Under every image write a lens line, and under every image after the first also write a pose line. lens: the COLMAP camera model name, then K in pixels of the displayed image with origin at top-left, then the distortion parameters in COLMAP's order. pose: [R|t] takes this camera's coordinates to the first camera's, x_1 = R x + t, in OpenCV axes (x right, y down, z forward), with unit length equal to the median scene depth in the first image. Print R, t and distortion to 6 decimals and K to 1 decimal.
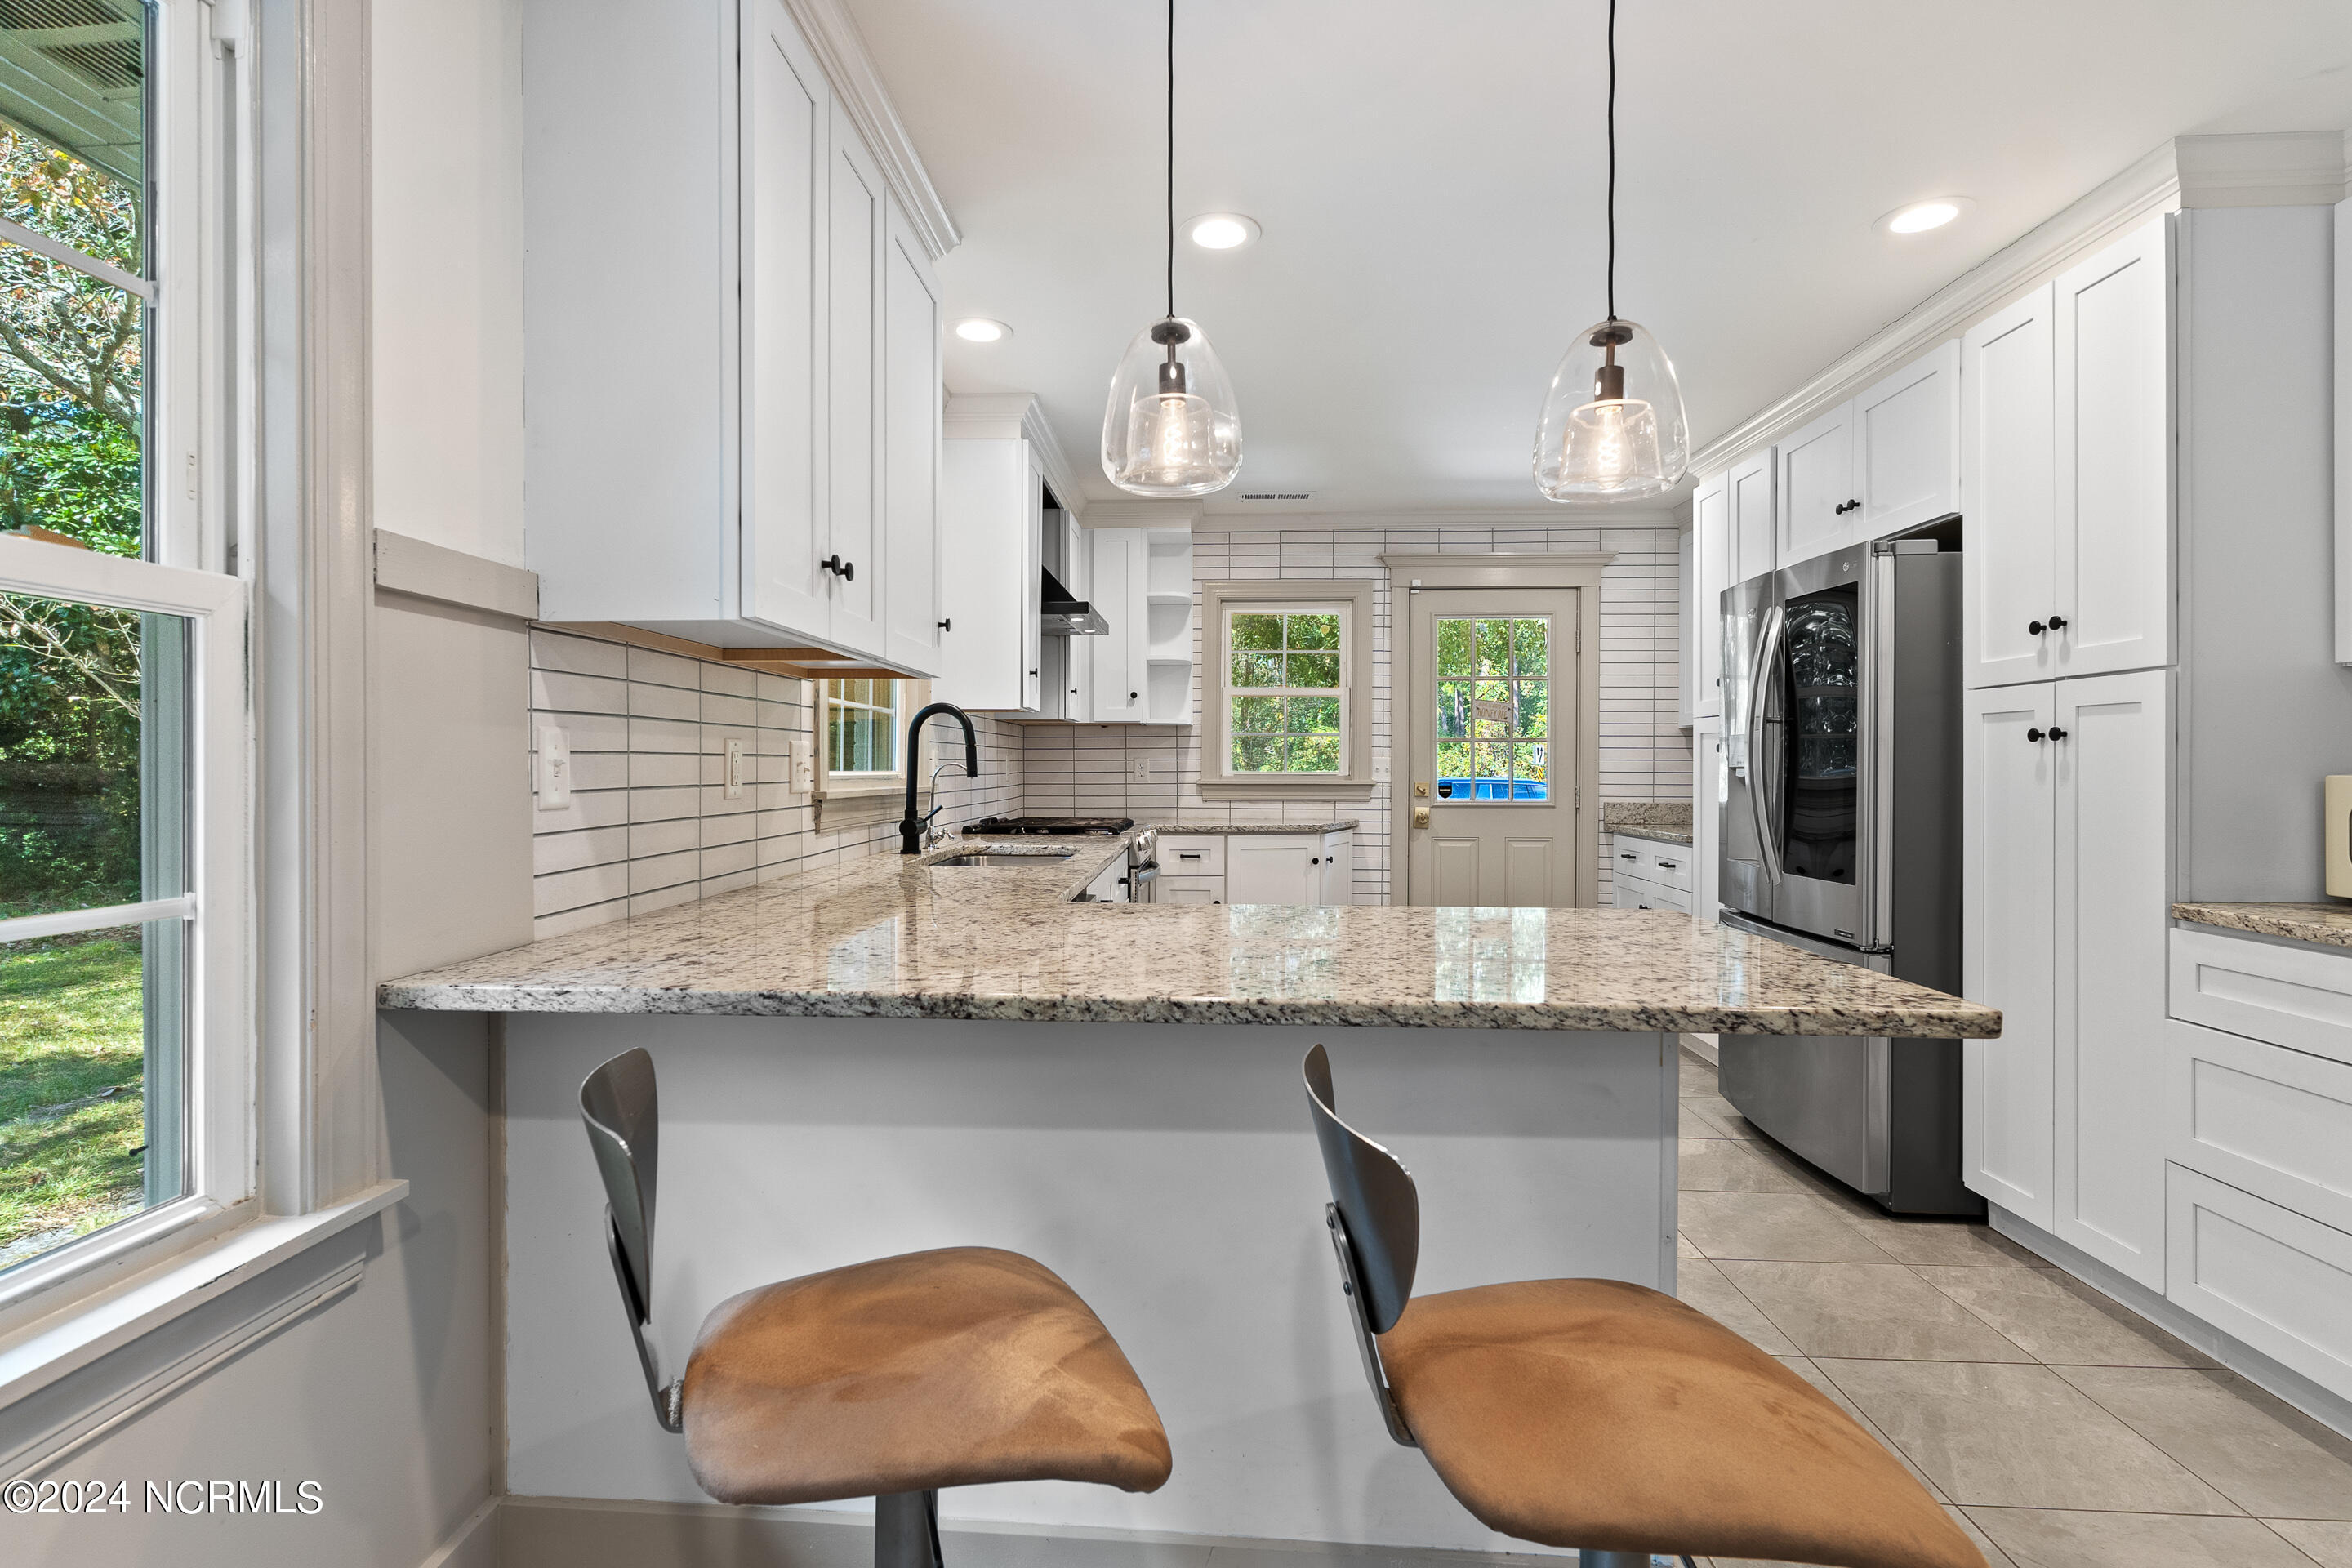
lens RADIAL K [[1139.1, 0, 1169.9], [0, 1139.1, 770.3], [0, 0, 1]] dist [0.011237, 0.000272]
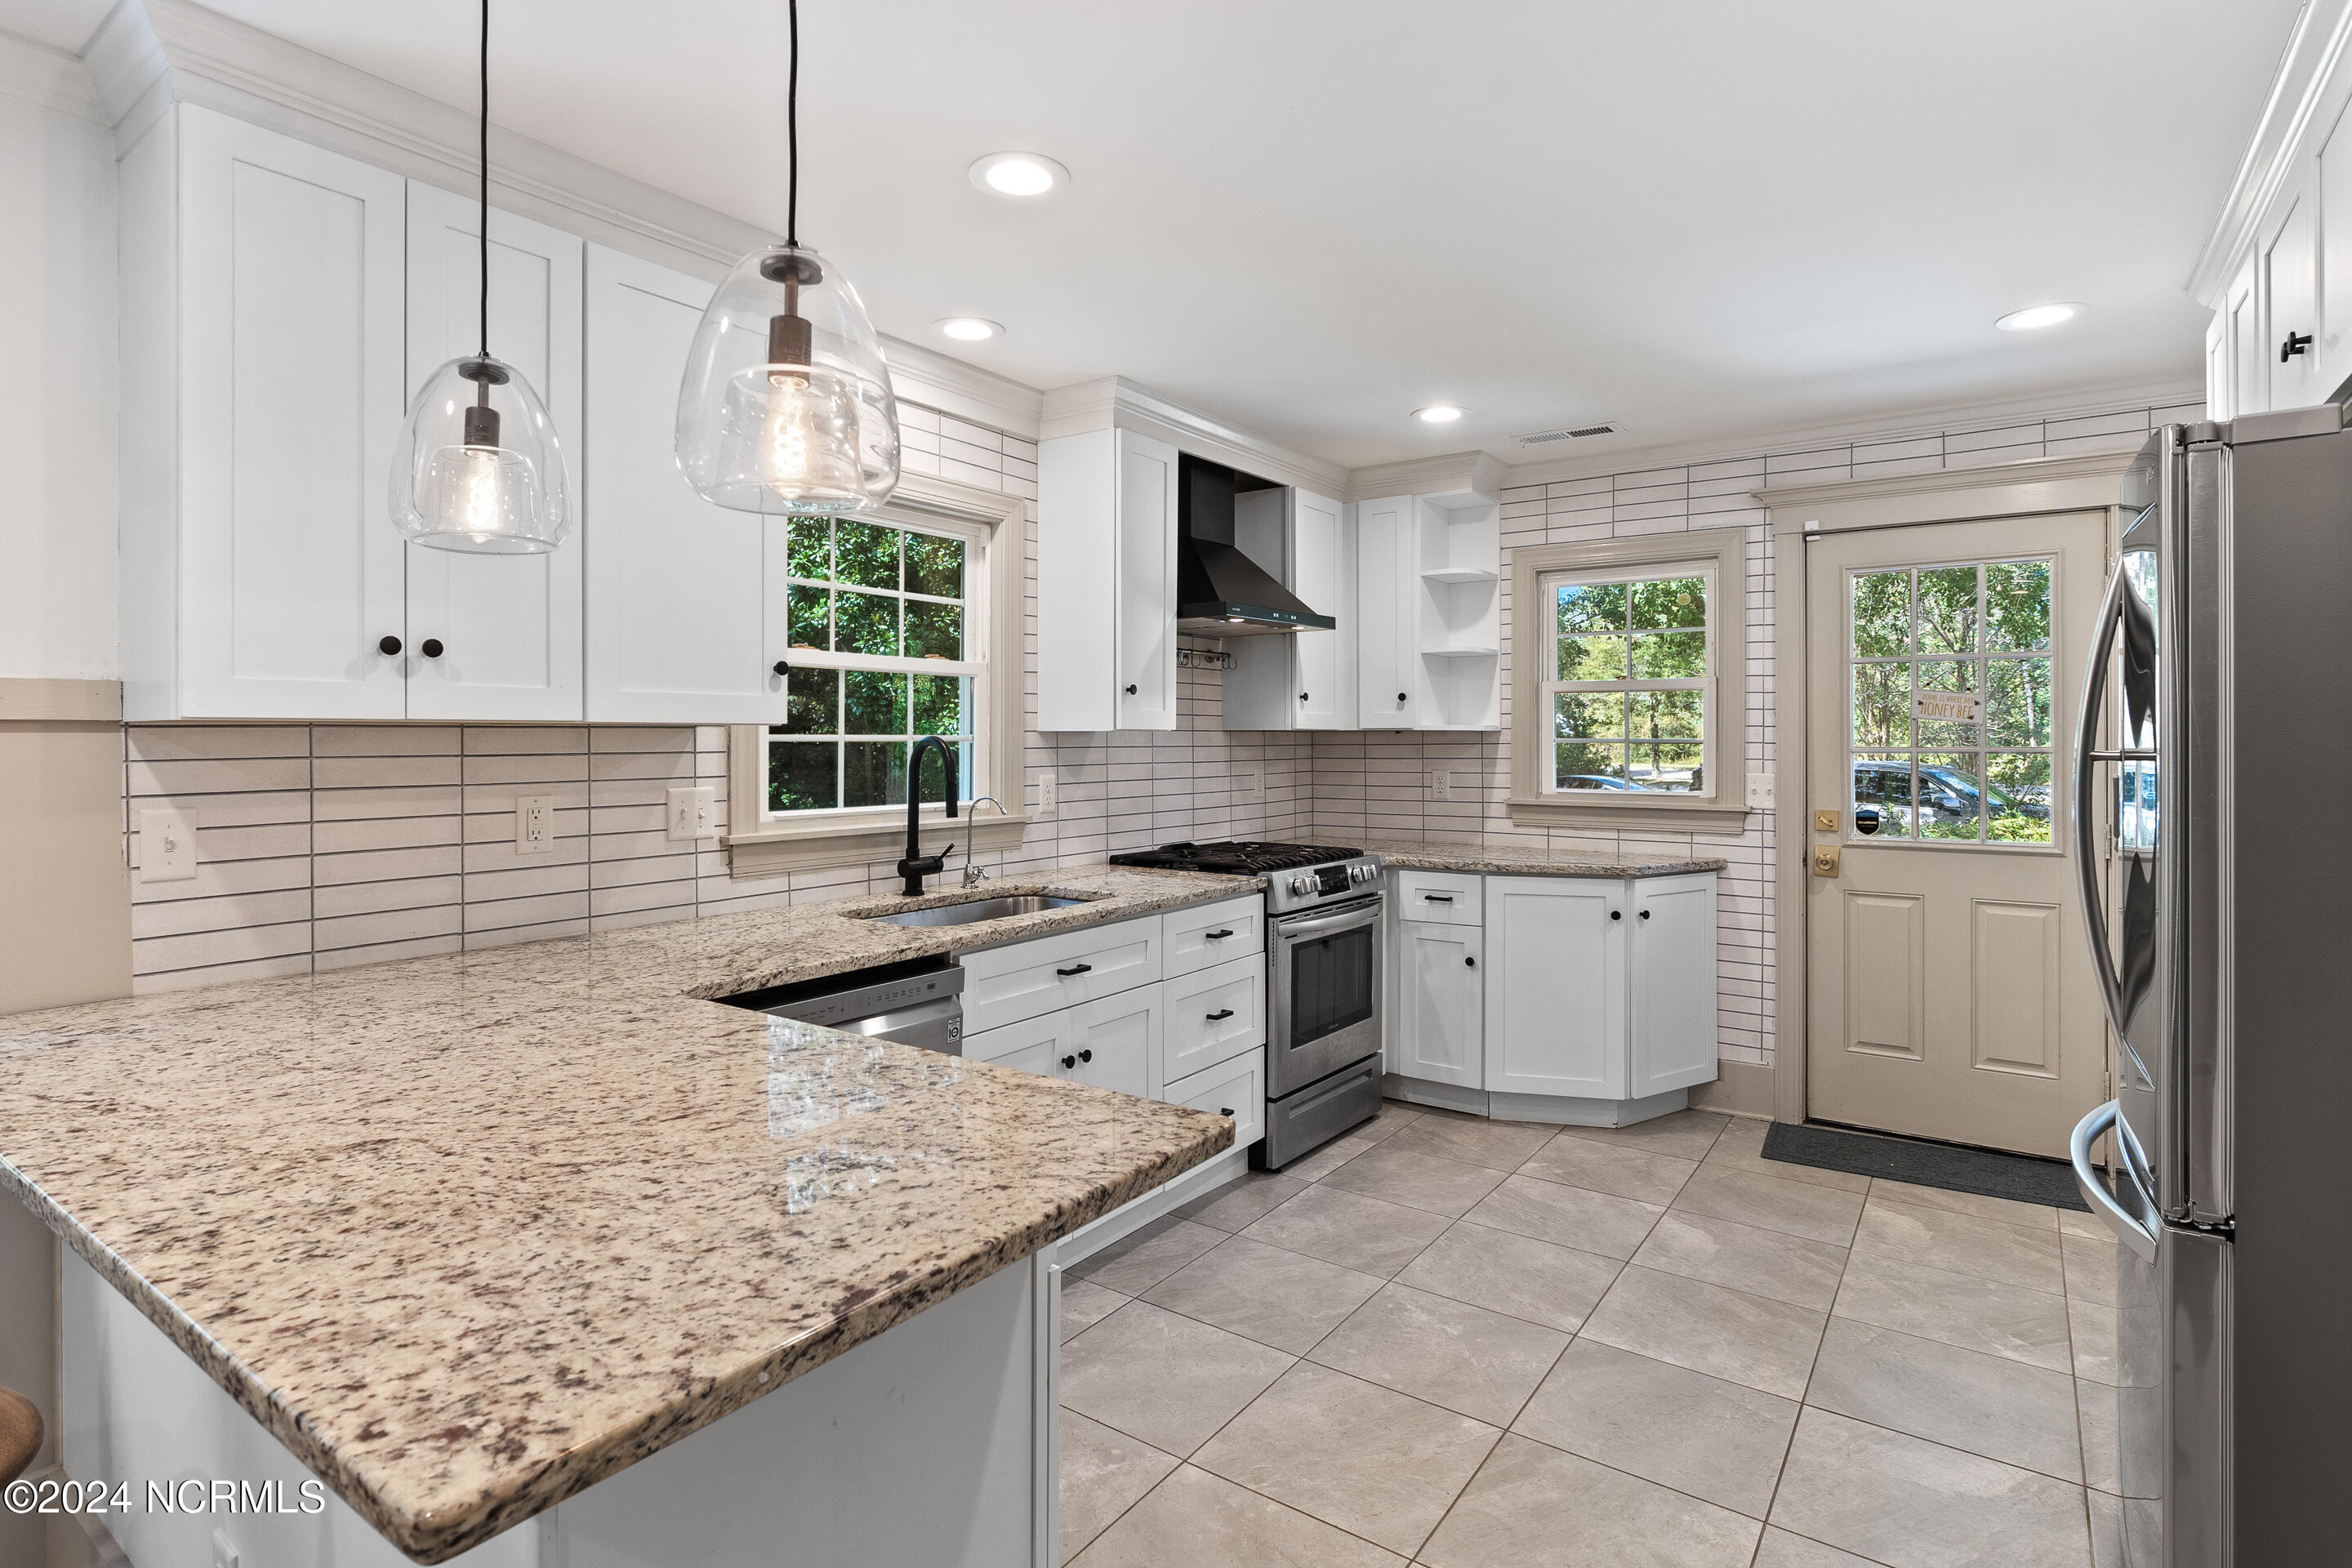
lens RADIAL K [[1211.4, 0, 1157.8], [0, 1211.4, 737.6], [0, 0, 1]] dist [0.004737, -0.001359]
pose [[0.835671, -0.001503, -0.549229, 0.288164], [-0.000304, 0.999995, -0.003200, -0.031714], [0.549231, 0.002841, 0.835666, 0.156829]]
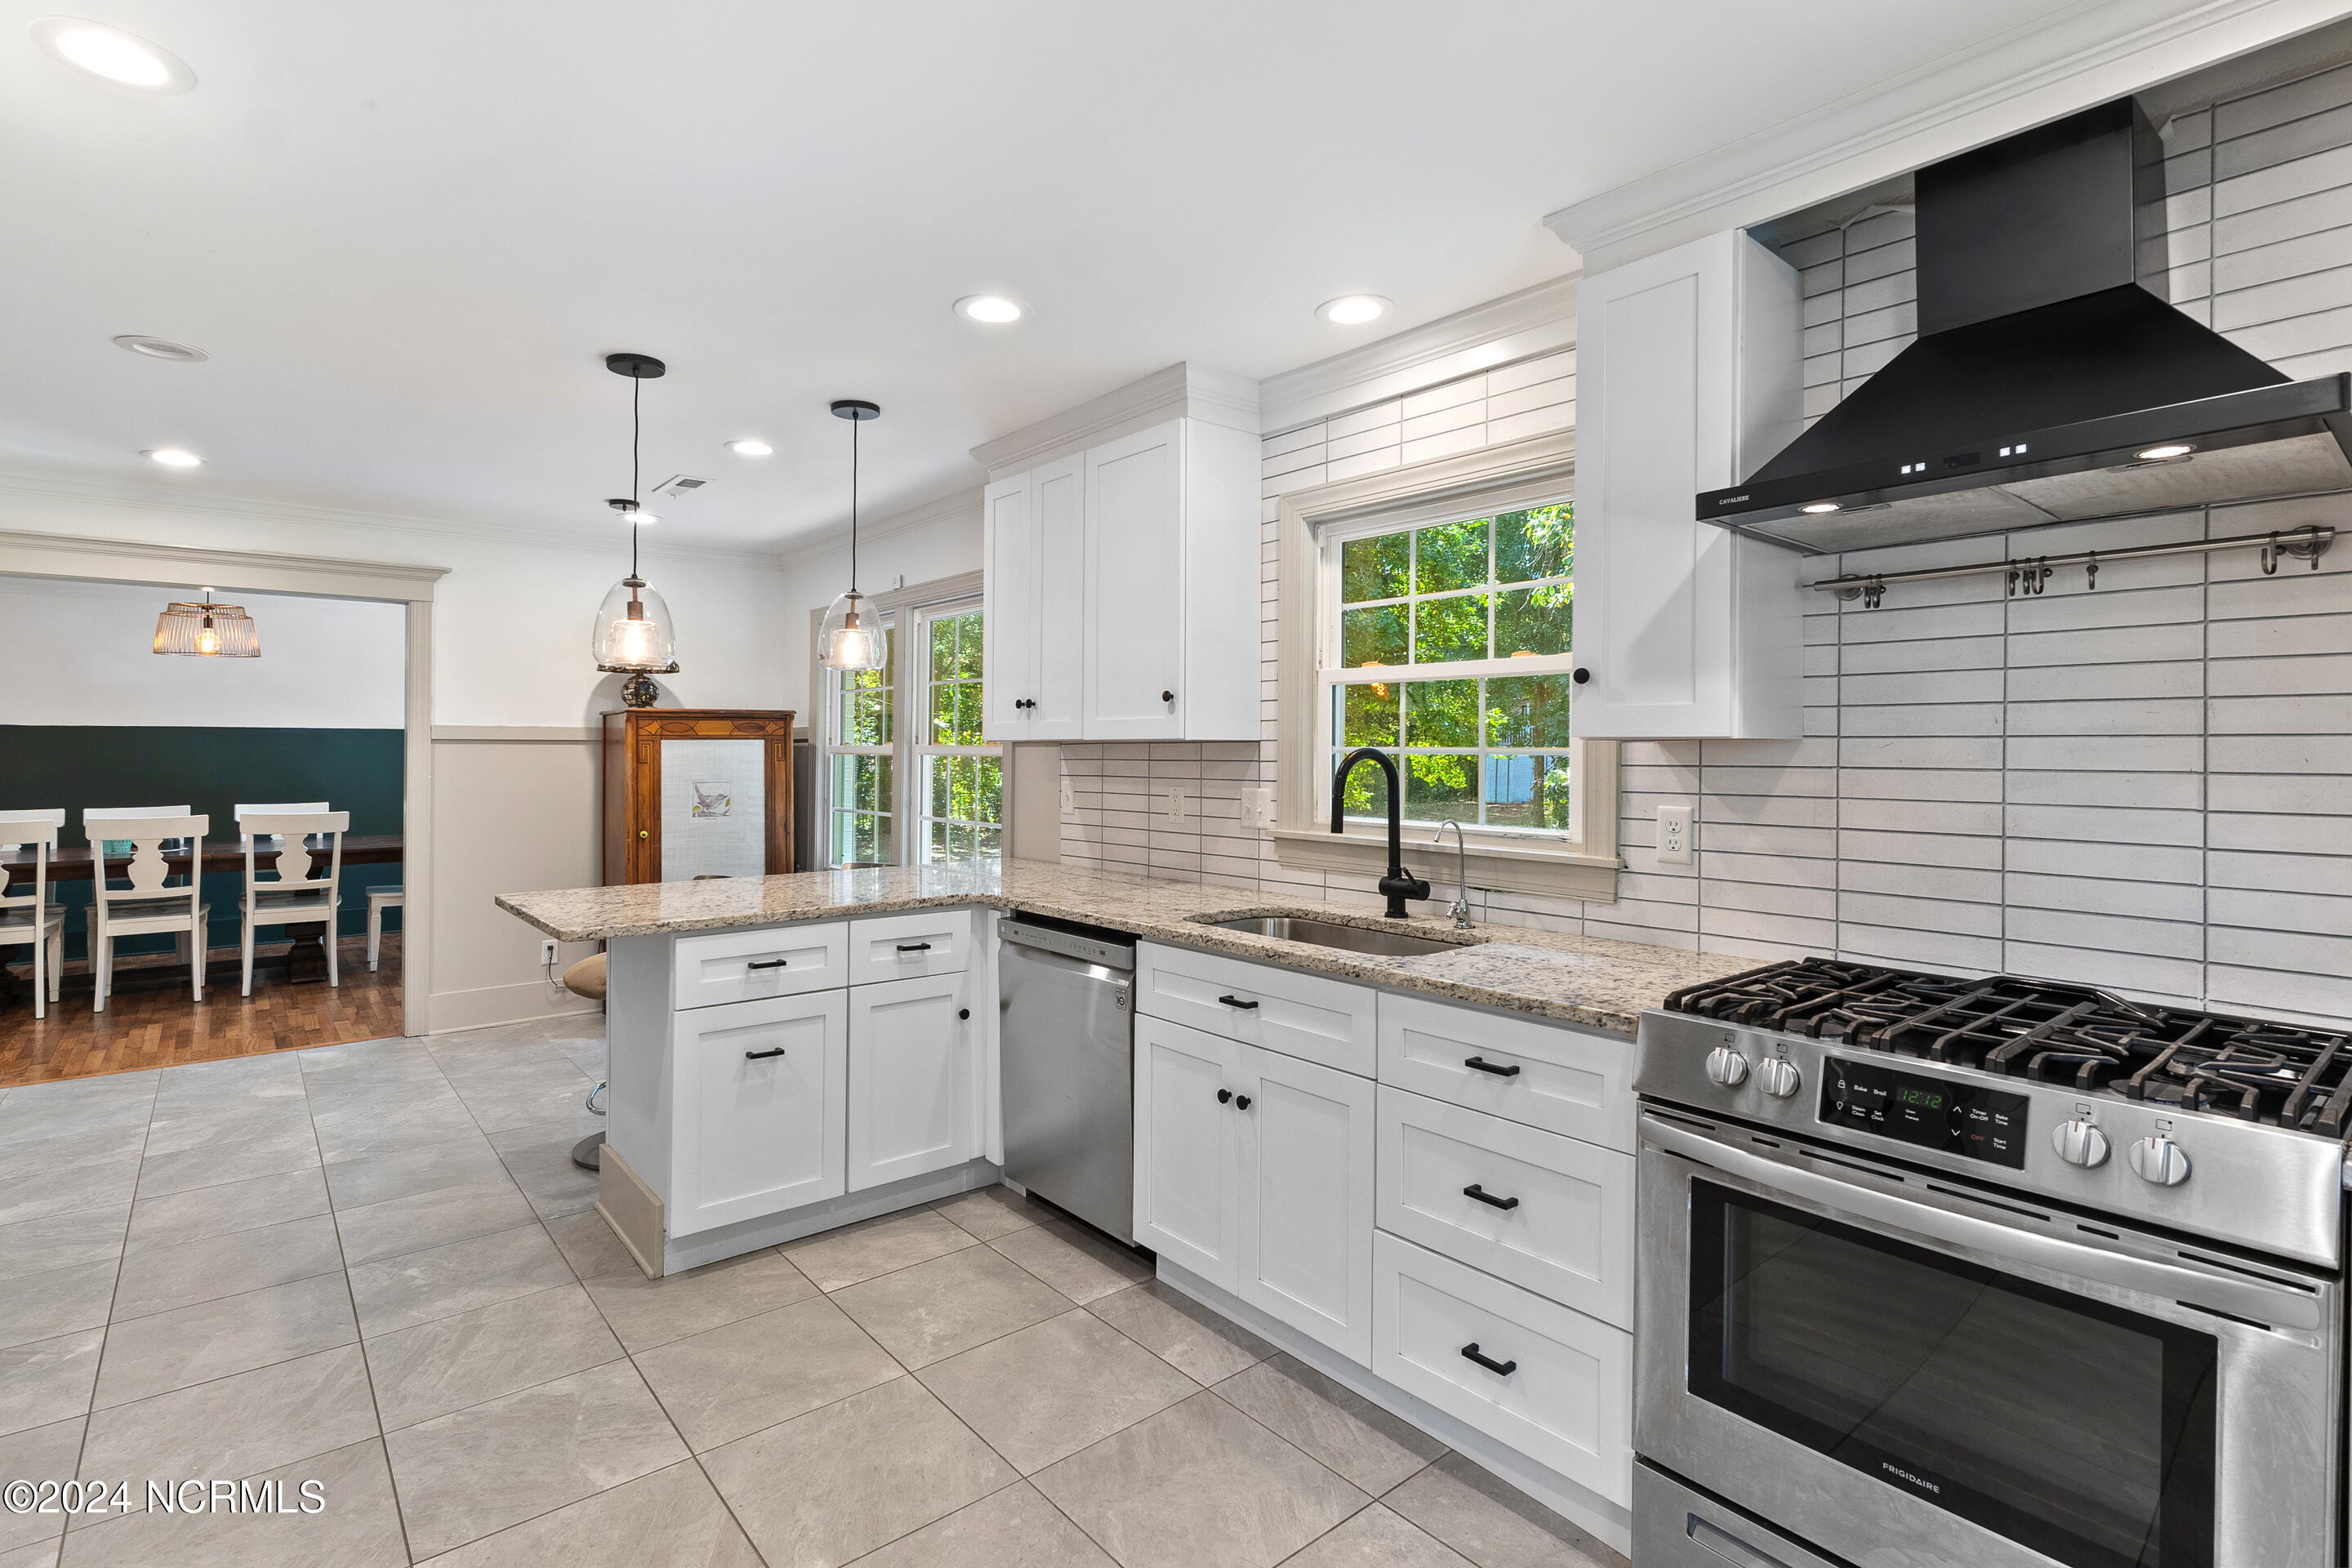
lens RADIAL K [[1139.1, 0, 1142.8], [0, 1139.1, 747.0], [0, 0, 1]] dist [0.011237, 0.000272]
pose [[-0.759334, -0.003972, -0.650689, 0.293691], [-0.004103, 0.999991, -0.001316, -0.033672], [0.650688, 0.001670, -0.759344, 0.904705]]
